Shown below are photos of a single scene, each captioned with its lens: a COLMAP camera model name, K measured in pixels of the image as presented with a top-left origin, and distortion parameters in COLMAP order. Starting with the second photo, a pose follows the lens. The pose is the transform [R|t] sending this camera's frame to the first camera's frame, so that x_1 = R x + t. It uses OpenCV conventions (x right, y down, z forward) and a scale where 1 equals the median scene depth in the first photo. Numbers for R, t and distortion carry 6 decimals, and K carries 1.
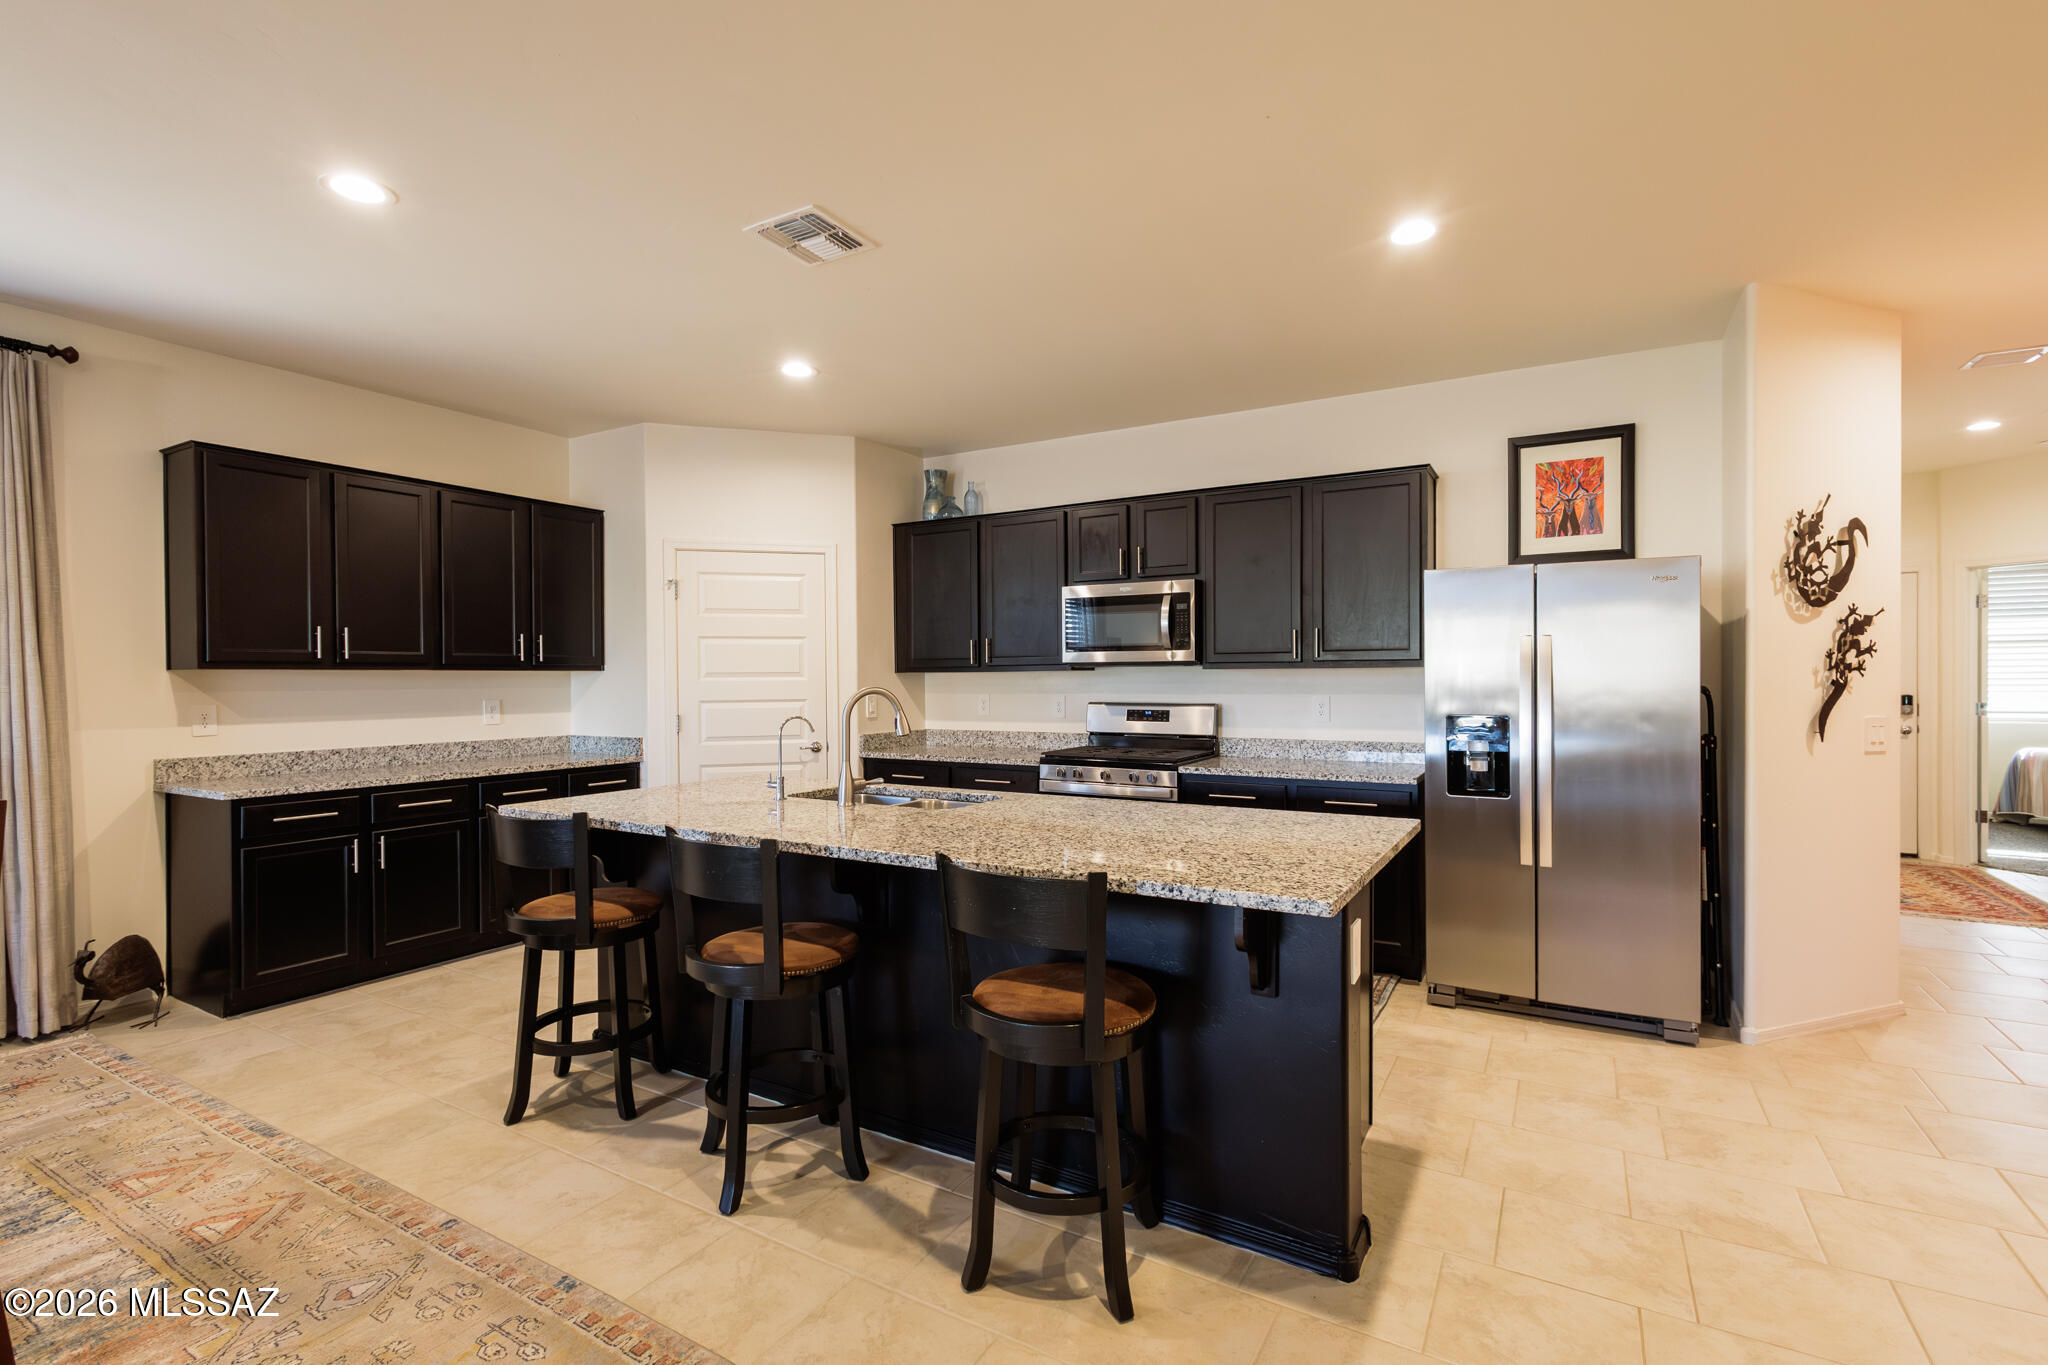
lens RADIAL K [[946.6, 0, 1024.0], [0, 946.6, 682.5], [0, 0, 1]] dist [0.007983, -0.000742]
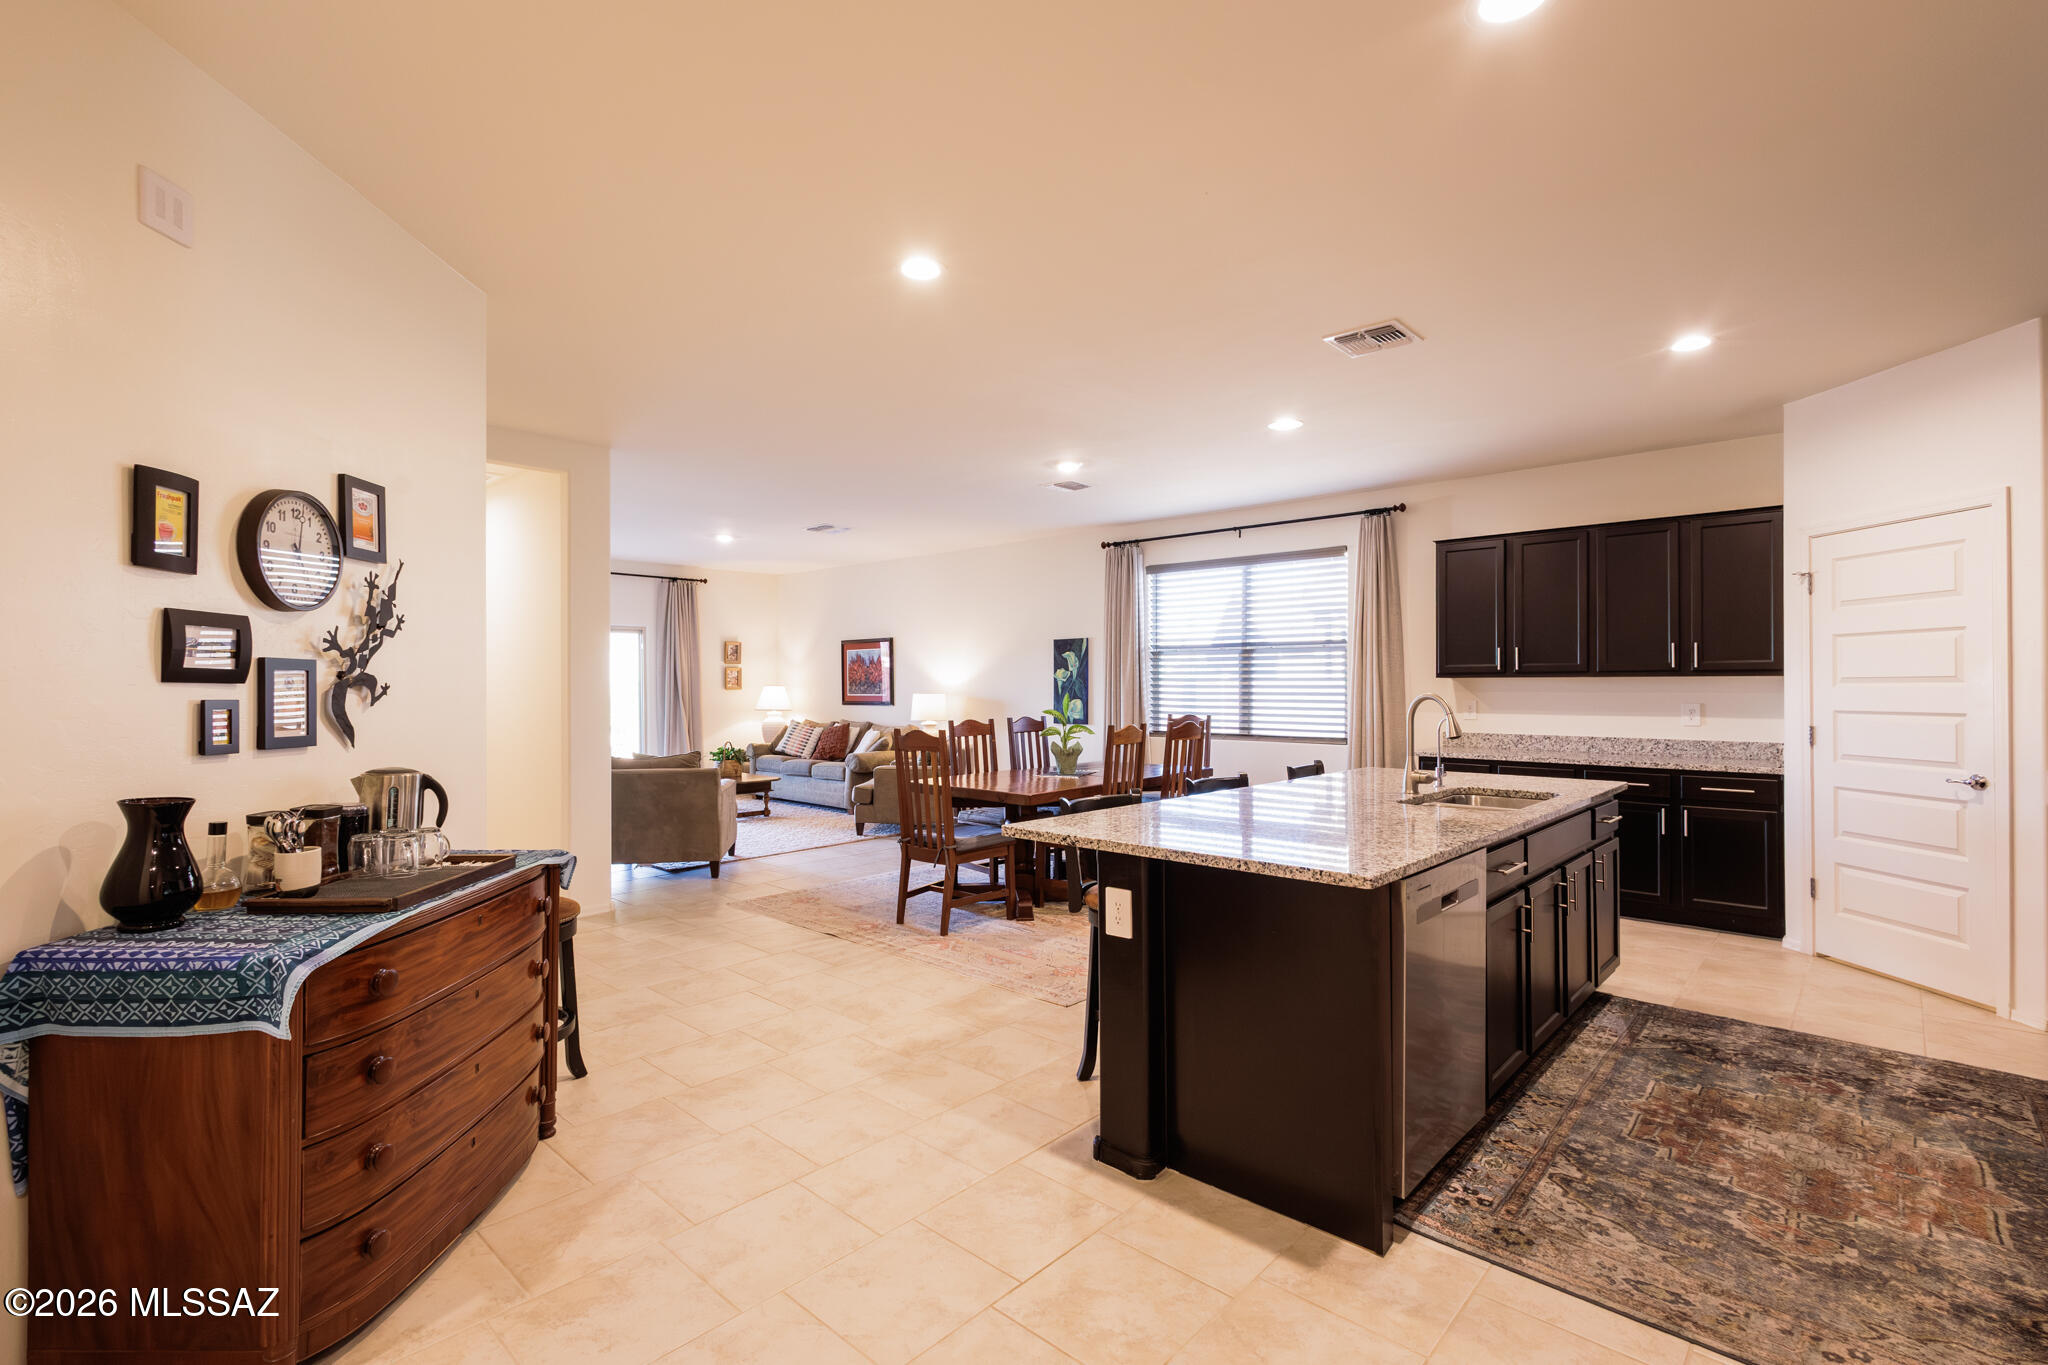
lens RADIAL K [[946.6, 0, 1024.0], [0, 946.6, 682.5], [0, 0, 1]] dist [0.007983, -0.000742]
pose [[-0.219866, 0.001333, -0.975529, 0.720734], [-0.003510, 0.999992, 0.002157, -0.005638], [0.975524, 0.003899, -0.219859, 0.529232]]
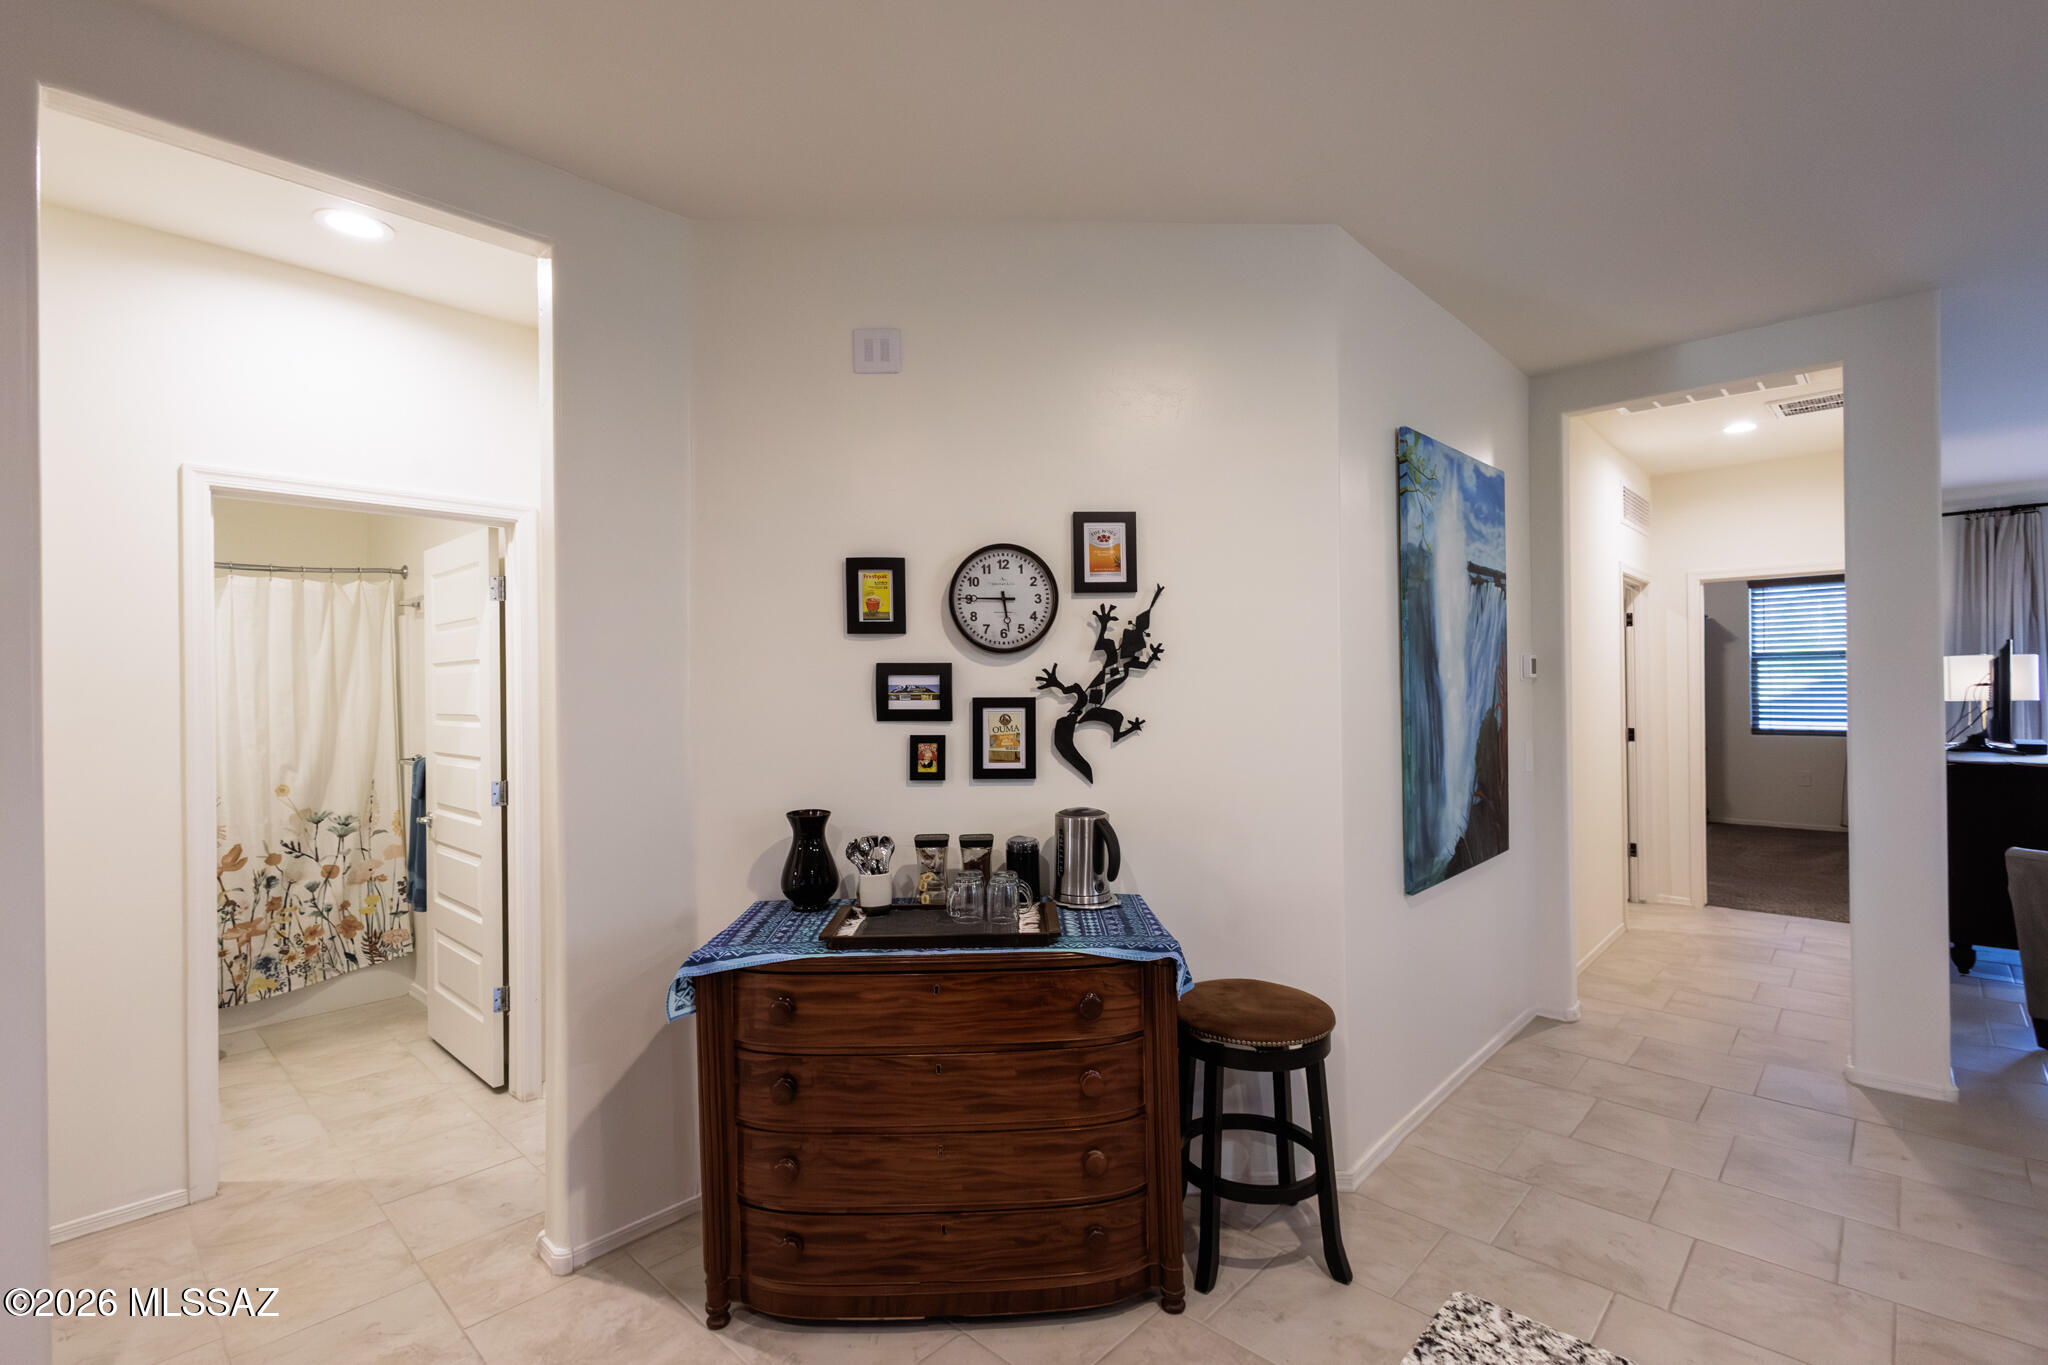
lens RADIAL K [[946.6, 0, 1024.0], [0, 946.6, 682.5], [0, 0, 1]] dist [0.007983, -0.000742]
pose [[-0.974407, 0.018343, 0.224041, 0.165960], [0.019010, 0.999819, 0.000824, -0.025377], [-0.223986, 0.005062, -0.974579, 0.572222]]
